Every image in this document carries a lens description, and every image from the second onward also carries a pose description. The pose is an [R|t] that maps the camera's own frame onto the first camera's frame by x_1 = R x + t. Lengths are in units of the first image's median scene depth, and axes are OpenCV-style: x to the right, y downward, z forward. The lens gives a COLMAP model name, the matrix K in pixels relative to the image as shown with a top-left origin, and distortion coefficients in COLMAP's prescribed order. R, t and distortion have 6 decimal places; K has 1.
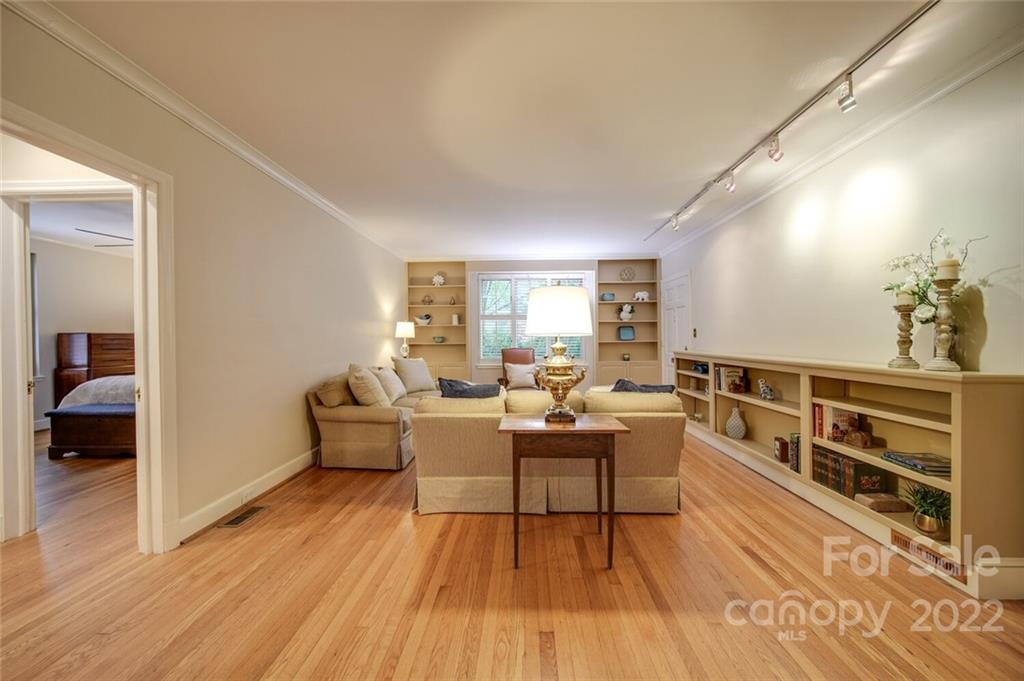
lens RADIAL K [[359.0, 0, 513.8], [0, 359.0, 340.4], [0, 0, 1]] dist [-0.002564, -0.000473]
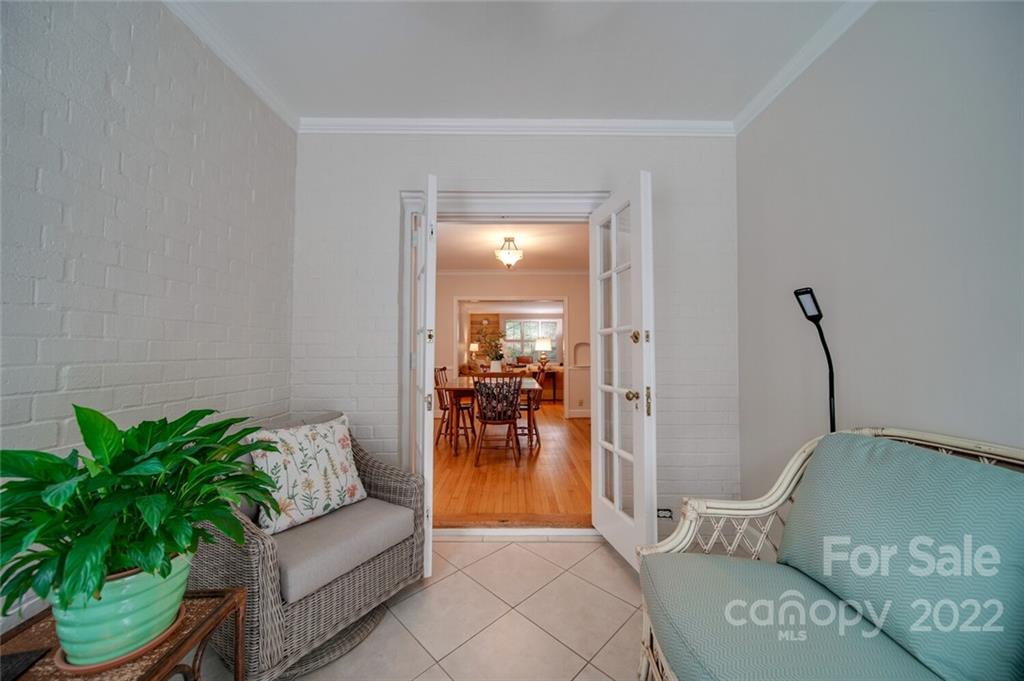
lens RADIAL K [[359.0, 0, 513.8], [0, 359.0, 340.4], [0, 0, 1]] dist [-0.002564, -0.000473]
pose [[0.999682, 0.002173, 0.025104, -0.117594], [-0.001146, 0.999164, -0.040878, 0.016762], [-0.025172, 0.040836, 0.998849, -1.161661]]
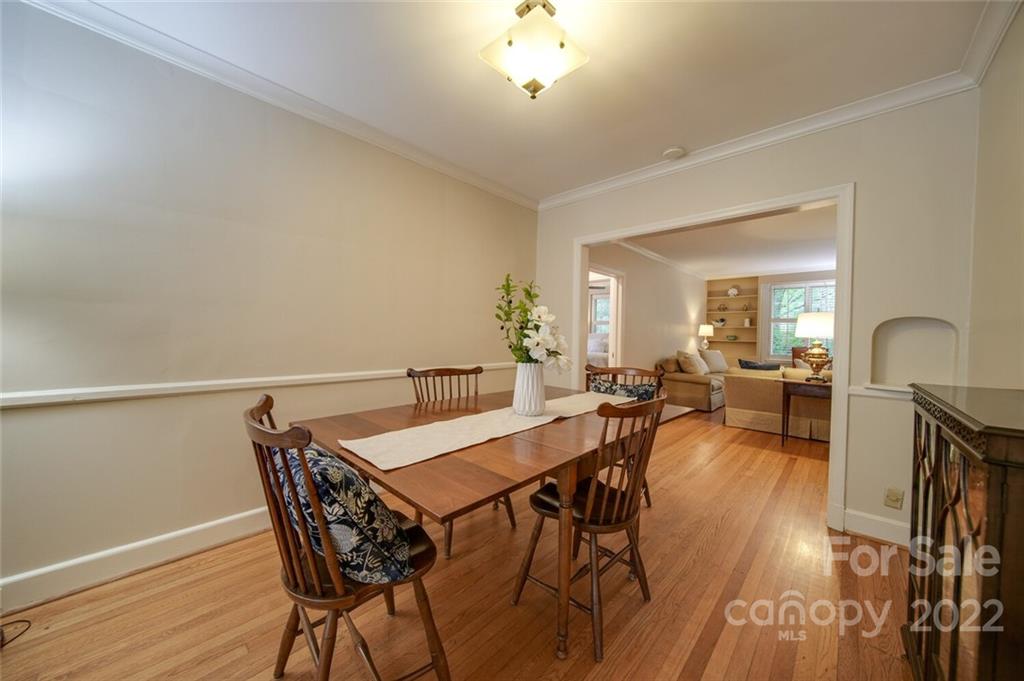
lens RADIAL K [[359.0, 0, 513.8], [0, 359.0, 340.4], [0, 0, 1]] dist [-0.002564, -0.000473]
pose [[0.748597, 0.030420, -0.662327, 0.069773], [-0.024869, 0.999532, 0.017799, 0.003621], [0.662559, 0.003147, 0.749003, -0.569400]]
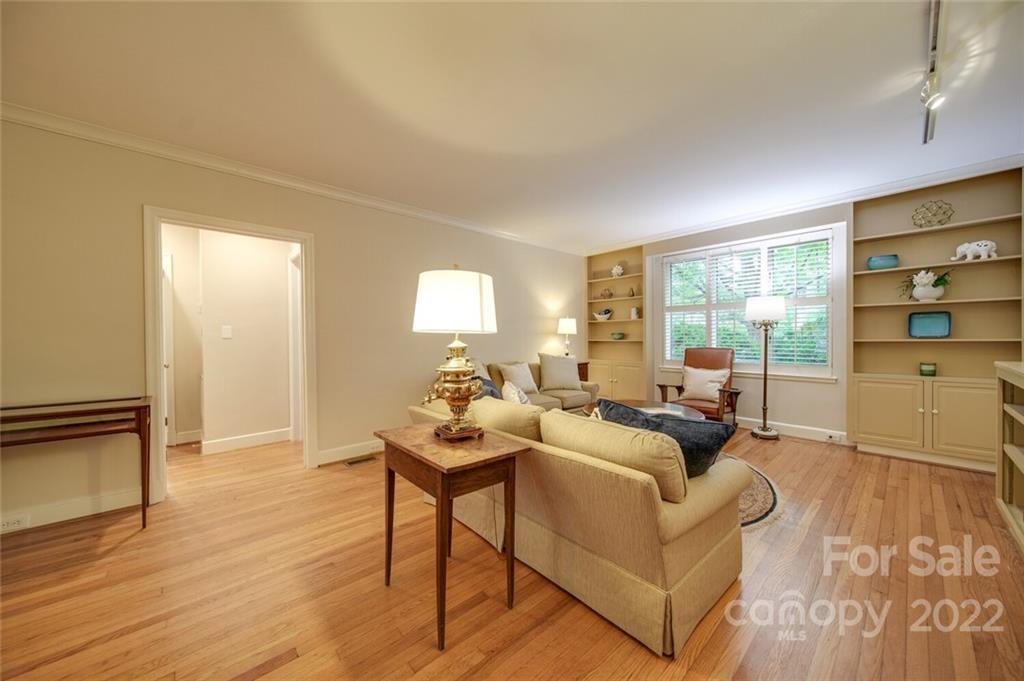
lens RADIAL K [[359.0, 0, 513.8], [0, 359.0, 340.4], [0, 0, 1]] dist [-0.002564, -0.000473]
pose [[0.691673, 0.010221, -0.722139, 0.310765], [-0.001886, 0.999922, 0.012346, -0.002404], [0.722209, -0.007178, 0.691638, 0.208797]]
